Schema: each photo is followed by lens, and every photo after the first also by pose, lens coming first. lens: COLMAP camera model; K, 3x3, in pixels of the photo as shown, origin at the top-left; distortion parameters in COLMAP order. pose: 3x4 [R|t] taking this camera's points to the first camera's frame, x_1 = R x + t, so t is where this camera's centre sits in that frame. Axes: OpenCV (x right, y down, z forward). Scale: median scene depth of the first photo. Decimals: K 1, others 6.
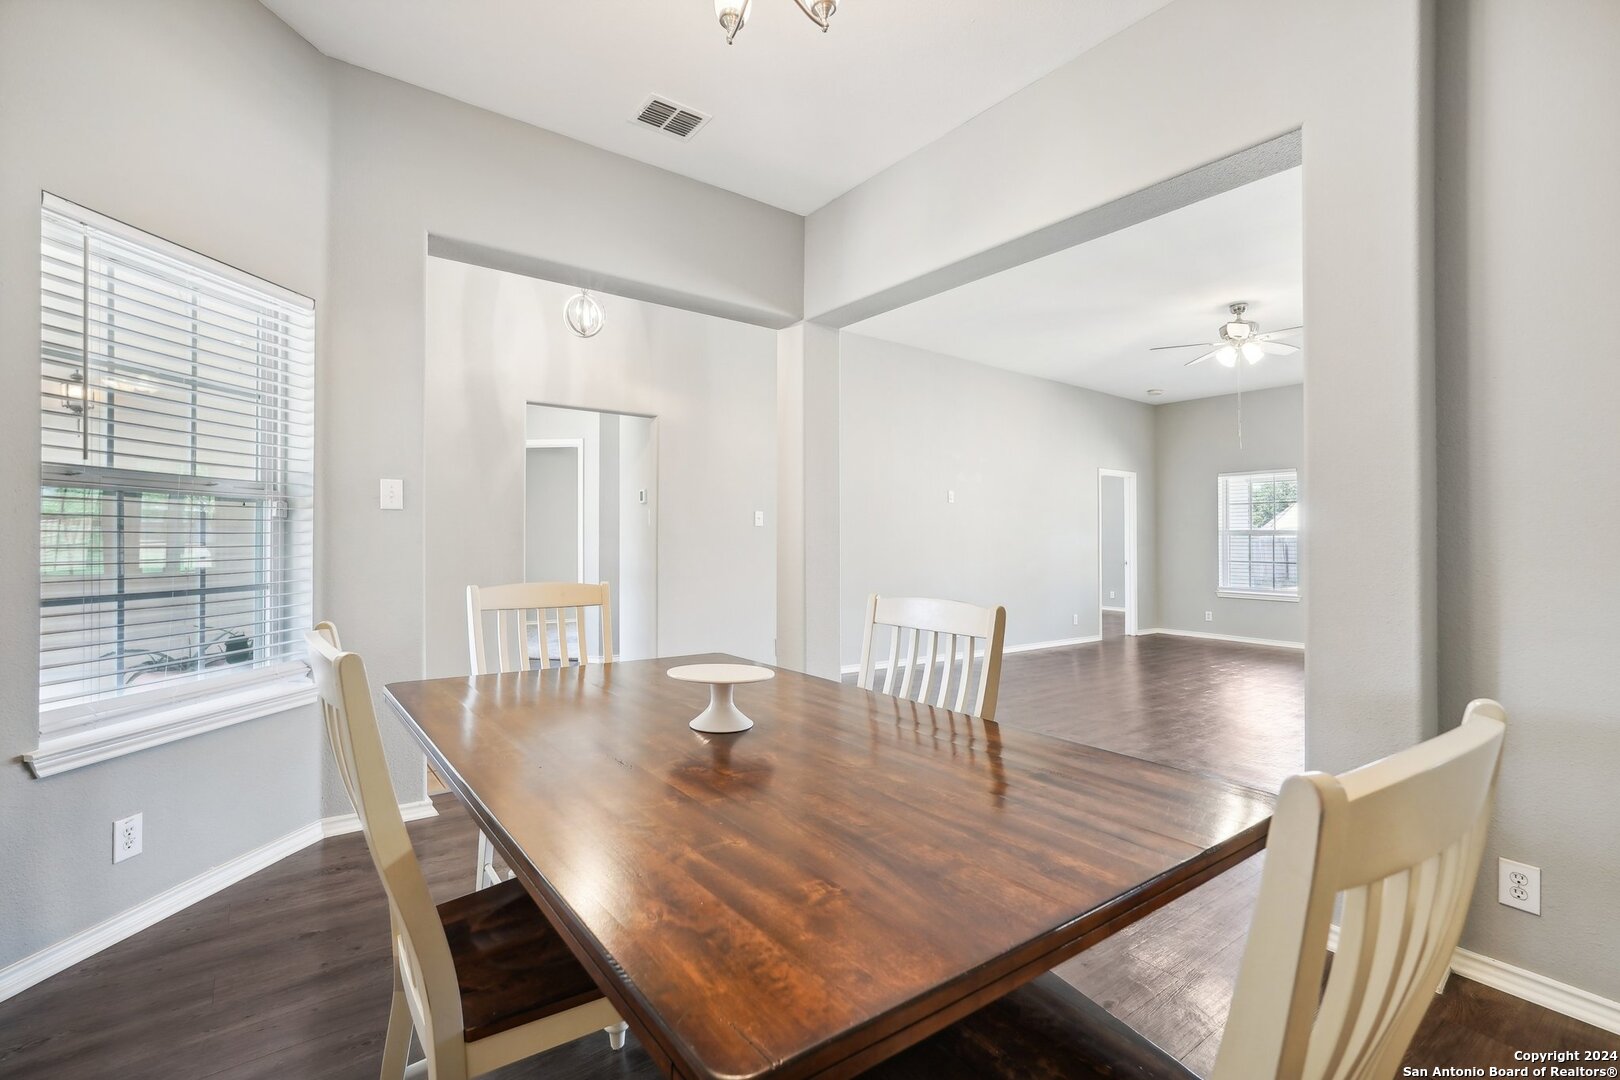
lens RADIAL K [[738.4, 0, 810.0], [0, 738.4, 540.0], [0, 0, 1]] dist [0.000578, 0.000280]
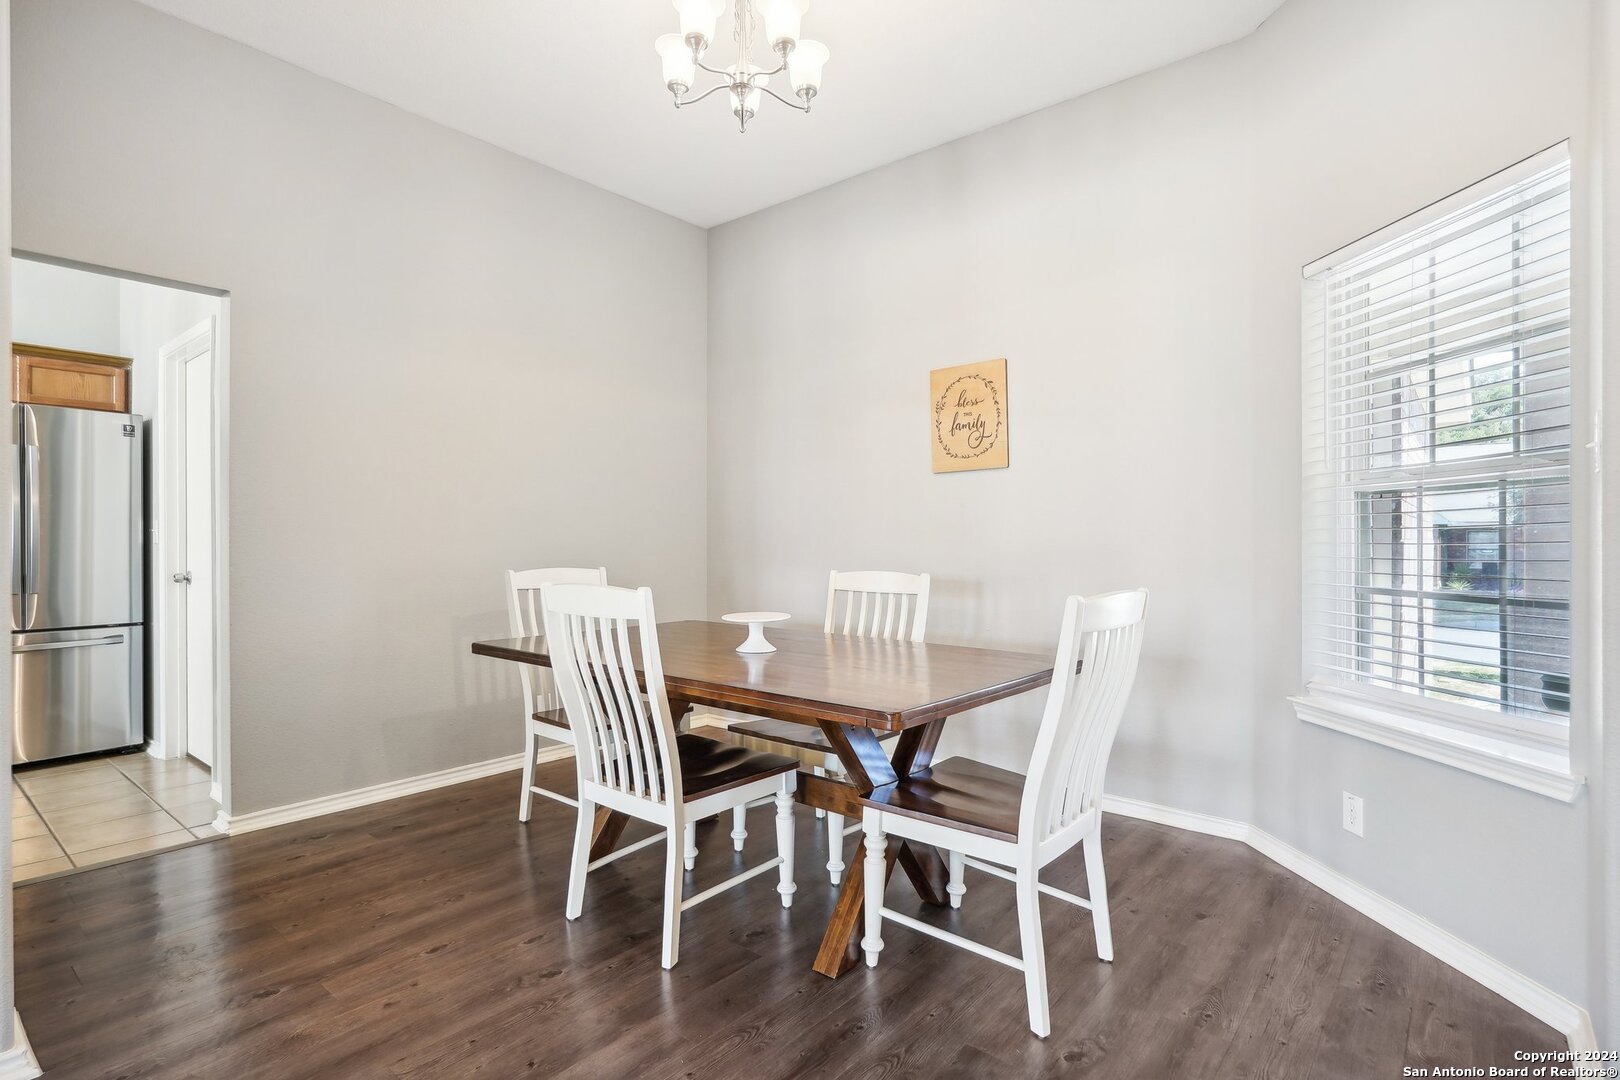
lens RADIAL K [[806.0, 0, 810.0], [0, 806.0, 540.0], [0, 0, 1]] dist [0.000875, 0.000086]
pose [[-0.973838, -0.006055, -0.227164, 0.109715], [-0.005219, 0.999977, -0.004280, 0.014222], [0.227185, -0.002983, -0.973847, 1.910346]]
